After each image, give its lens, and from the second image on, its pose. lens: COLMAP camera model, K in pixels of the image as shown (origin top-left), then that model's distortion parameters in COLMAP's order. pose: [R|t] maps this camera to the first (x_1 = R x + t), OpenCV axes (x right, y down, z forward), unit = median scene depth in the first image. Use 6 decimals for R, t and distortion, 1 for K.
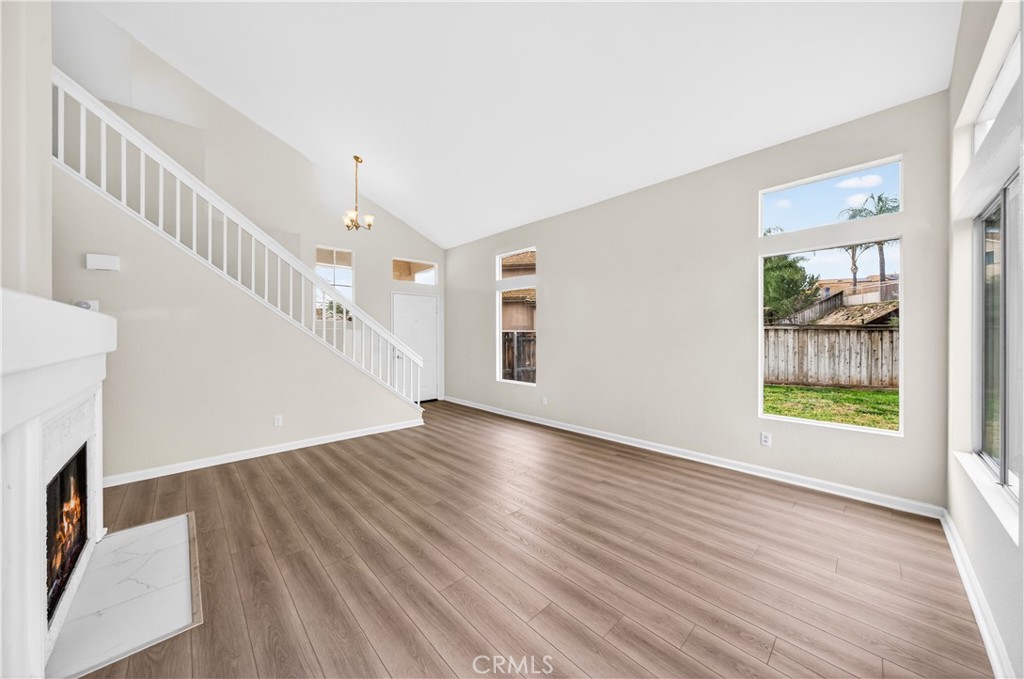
lens RADIAL K [[350.4, 0, 509.6], [0, 350.4, 333.7], [0, 0, 1]] dist [-0.017951, 0.008280]
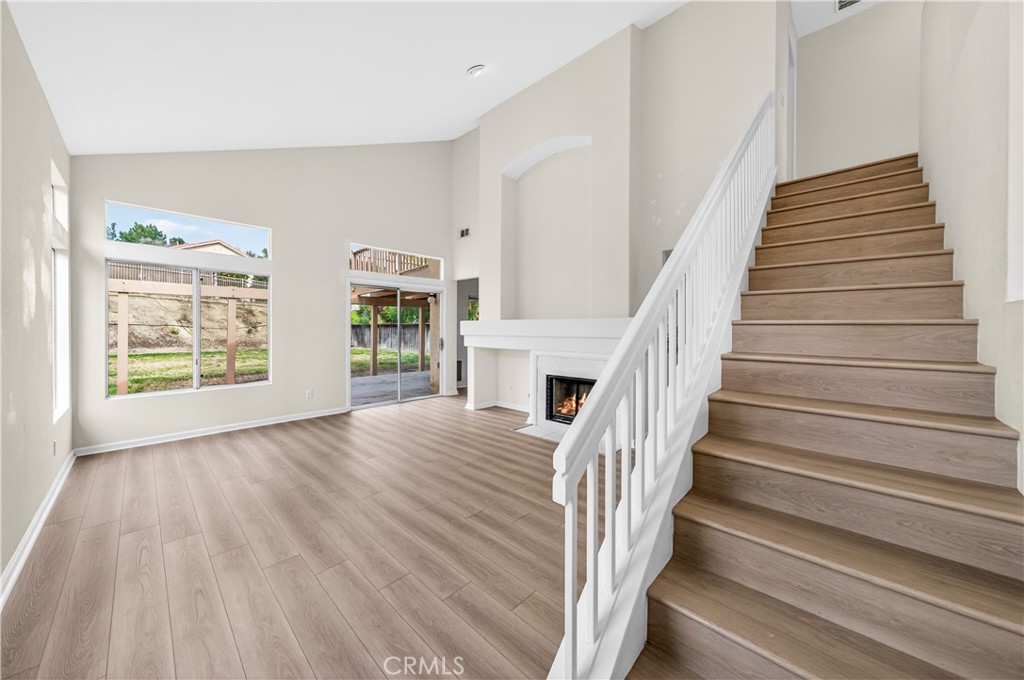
lens RADIAL K [[350.4, 0, 509.6], [0, 350.4, 334.2], [0, 0, 1]] dist [-0.017951, 0.008280]
pose [[-0.997482, 0.002907, -0.070862, -0.385564], [0.002284, 0.999958, 0.008861, 0.010059], [0.070884, 0.008677, -0.997447, 2.165319]]
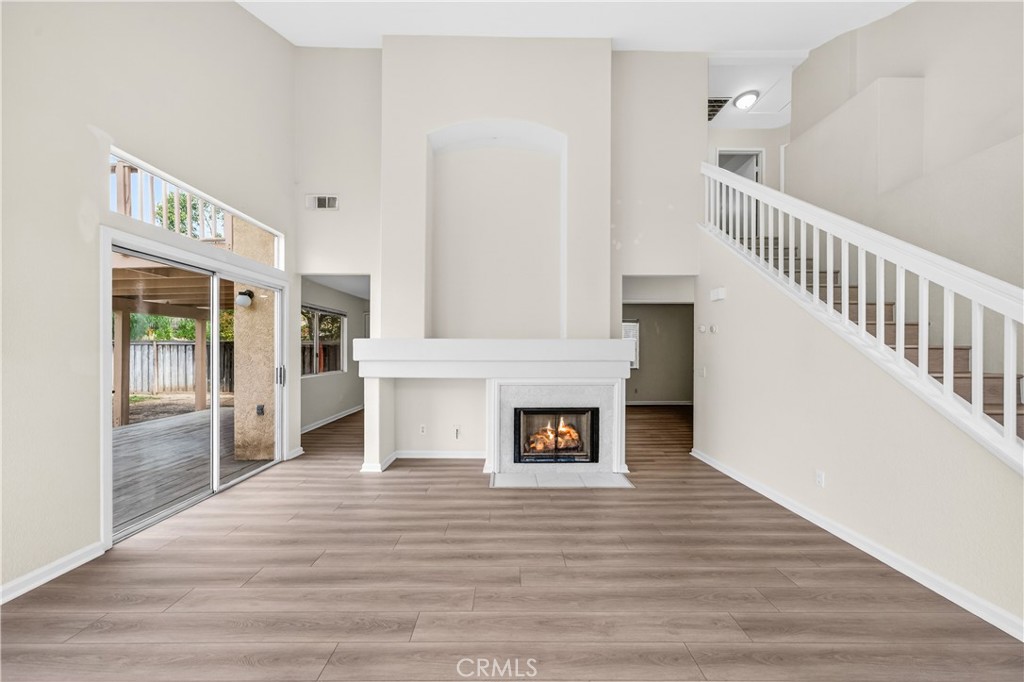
lens RADIAL K [[344.0, 0, 511.2], [0, 344.0, 356.4], [0, 0, 1]] dist [-0.000742, 0.000075]
pose [[-0.673485, 0.012465, -0.739096, 0.319891], [0.003902, 0.999904, 0.013309, 0.002127], [0.739191, 0.006080, -0.673469, 1.397949]]
